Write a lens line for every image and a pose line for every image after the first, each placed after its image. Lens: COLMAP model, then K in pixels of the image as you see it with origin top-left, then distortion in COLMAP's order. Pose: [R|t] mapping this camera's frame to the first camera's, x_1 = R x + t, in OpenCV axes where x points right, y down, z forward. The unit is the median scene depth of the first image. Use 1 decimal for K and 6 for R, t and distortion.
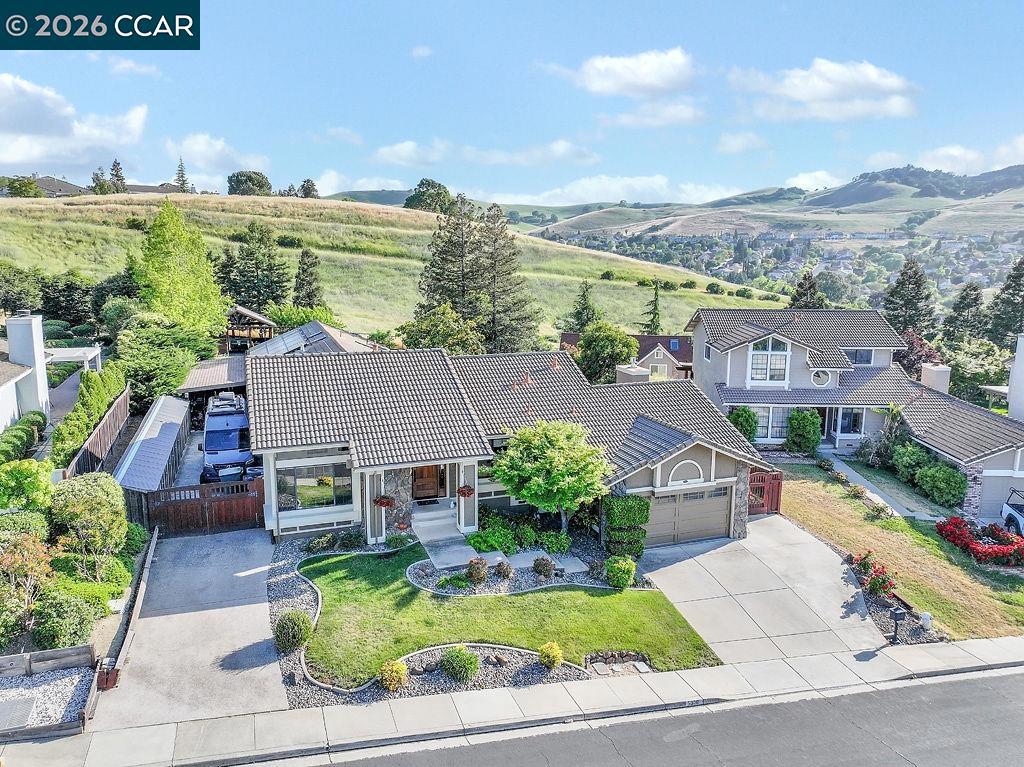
lens RADIAL K [[748.1, 0, 514.9], [0, 748.1, 377.1], [0, 0, 1]] dist [-0.002402, 0.021575]
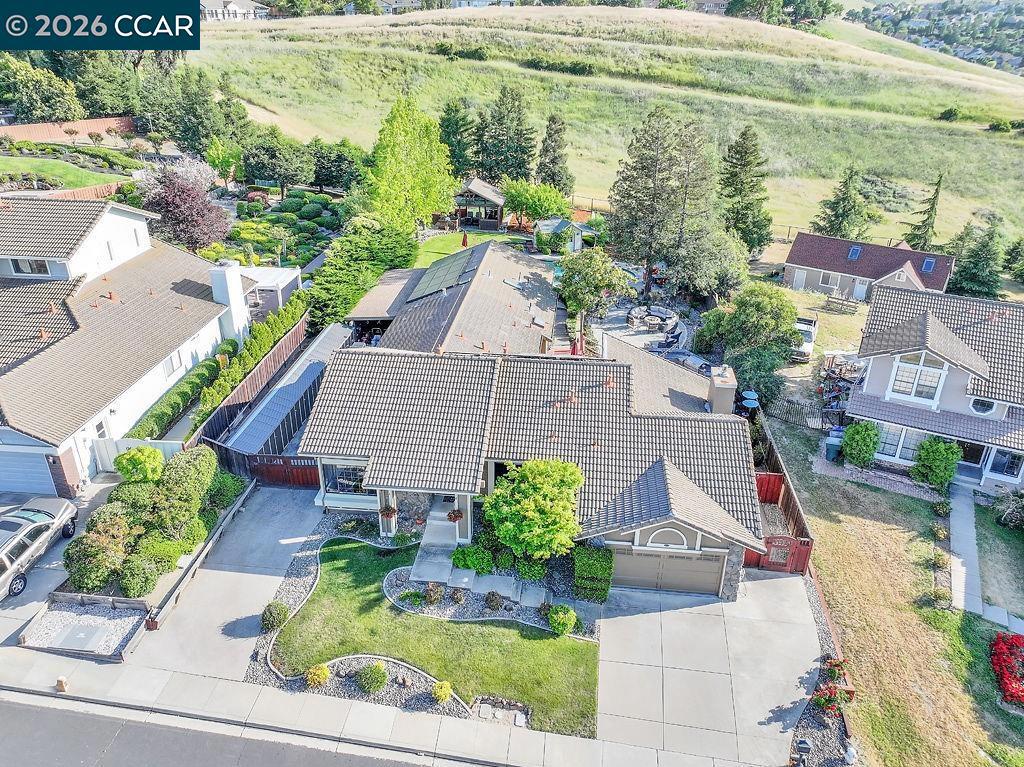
lens RADIAL K [[748.1, 0, 514.9], [0, 748.1, 377.1], [0, 0, 1]] dist [-0.002402, 0.021575]
pose [[0.901725, 0.192120, -0.387275, 0.166061], [-0.078072, 0.953466, 0.291216, -0.155582], [0.425202, -0.232361, 0.874764, 0.021870]]
